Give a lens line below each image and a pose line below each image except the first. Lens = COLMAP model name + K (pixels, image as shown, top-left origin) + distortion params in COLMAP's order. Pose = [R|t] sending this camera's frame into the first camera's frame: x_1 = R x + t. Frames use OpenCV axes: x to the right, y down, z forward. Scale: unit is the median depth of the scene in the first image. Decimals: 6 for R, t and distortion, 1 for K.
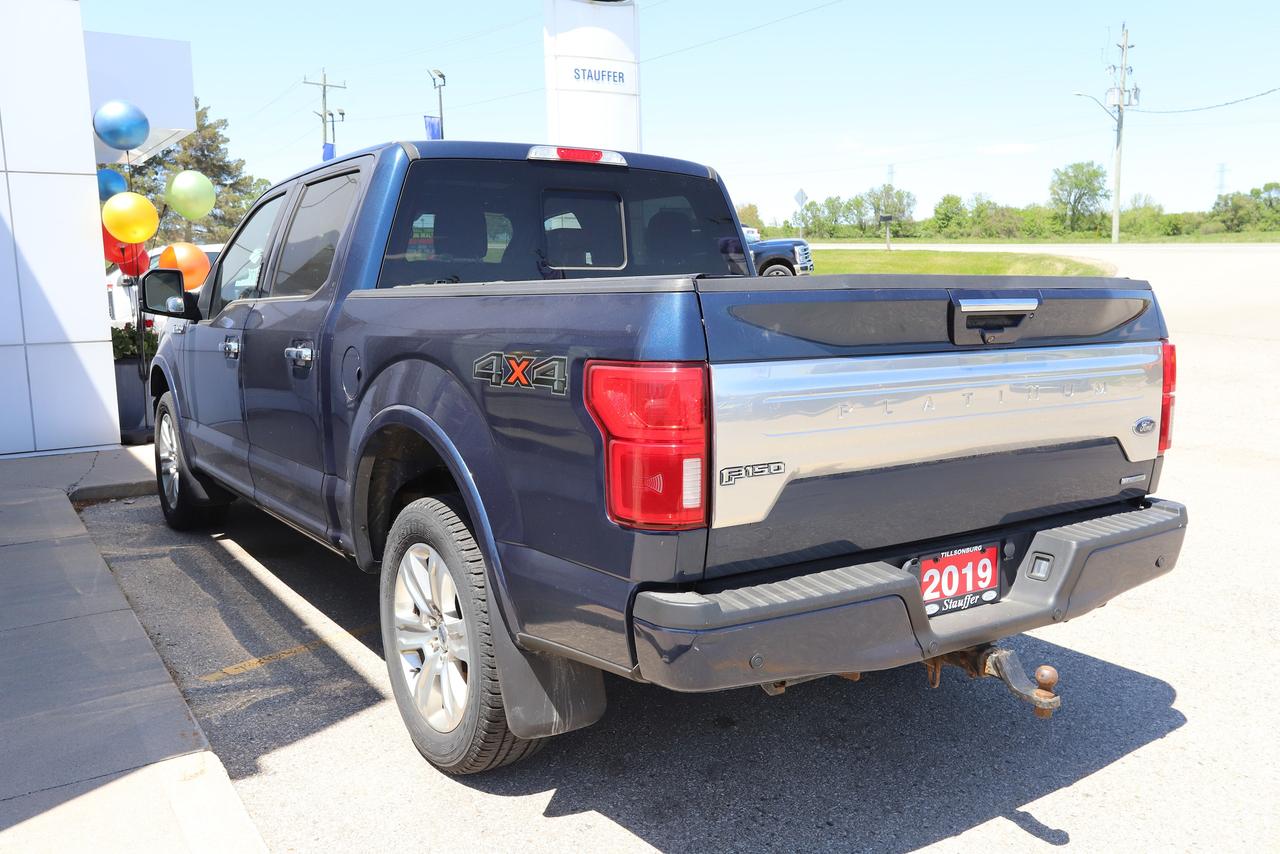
lens RADIAL K [[1068.7, 0, 673.5], [0, 1068.7, 427.3], [0, 0, 1]] dist [-0.045384, 0.142184]
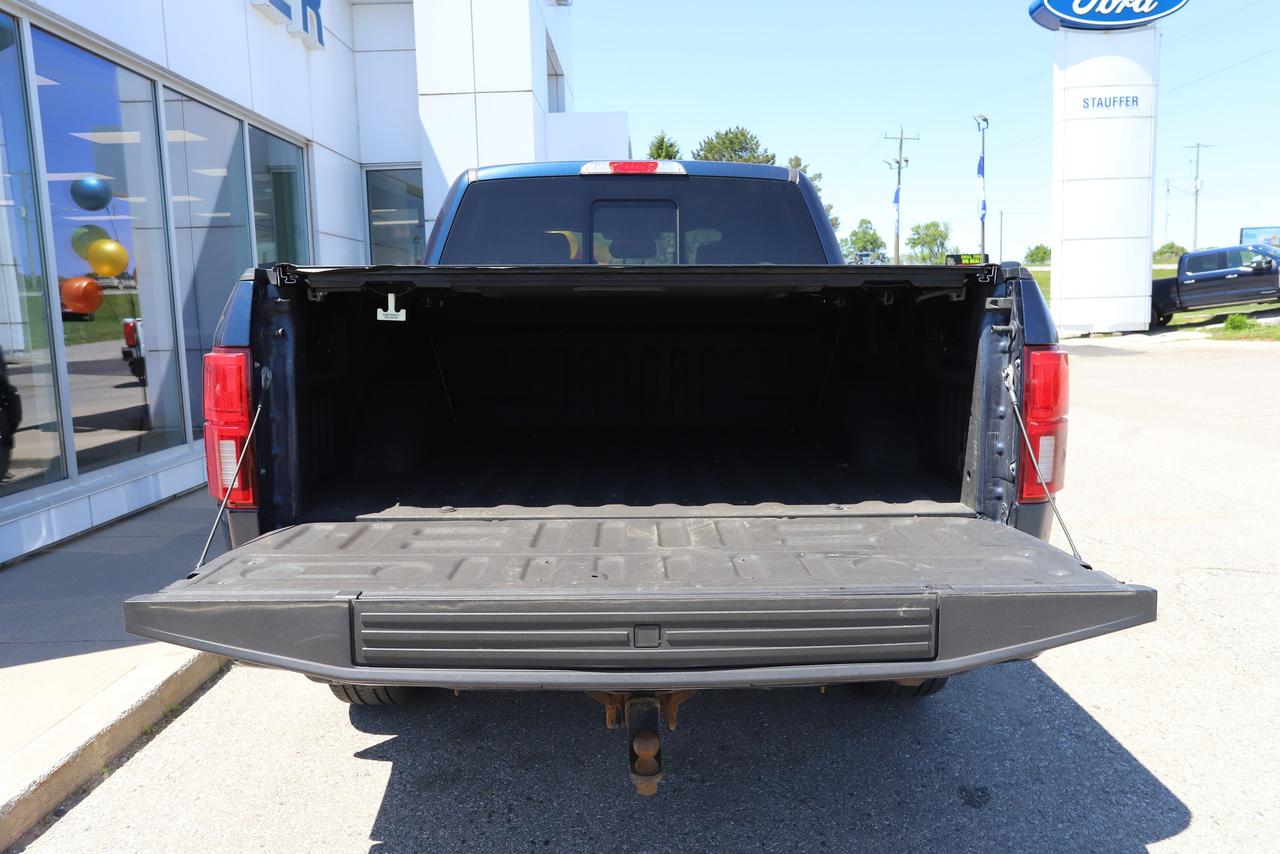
lens RADIAL K [[896.9, 0, 640.0], [0, 896.9, 427.0], [0, 0, 1]] dist [-0.028164, 0.030779]
pose [[0.841801, 0.071332, -0.535055, 0.637389], [-0.069169, 0.997313, 0.024135, -0.025172], [0.535338, 0.016692, 0.844473, 0.375262]]
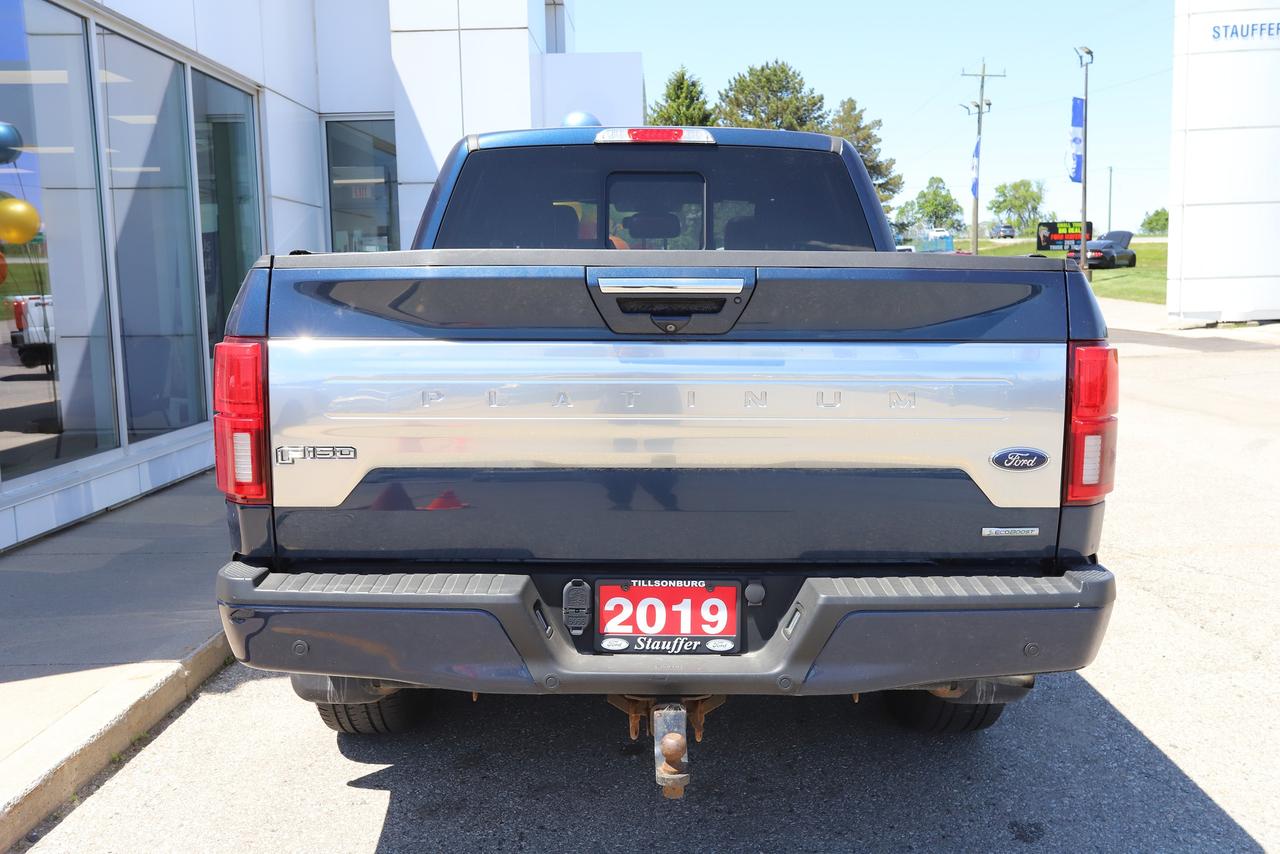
lens RADIAL K [[1124.1, 0, 644.3], [0, 1124.1, 427.2], [0, 0, 1]] dist [-0.012815, 0.075831]
pose [[0.837878, 0.073137, -0.540936, 0.706550], [-0.076398, 0.996942, 0.016454, -0.017657], [0.540485, 0.027540, 0.840903, 0.244658]]
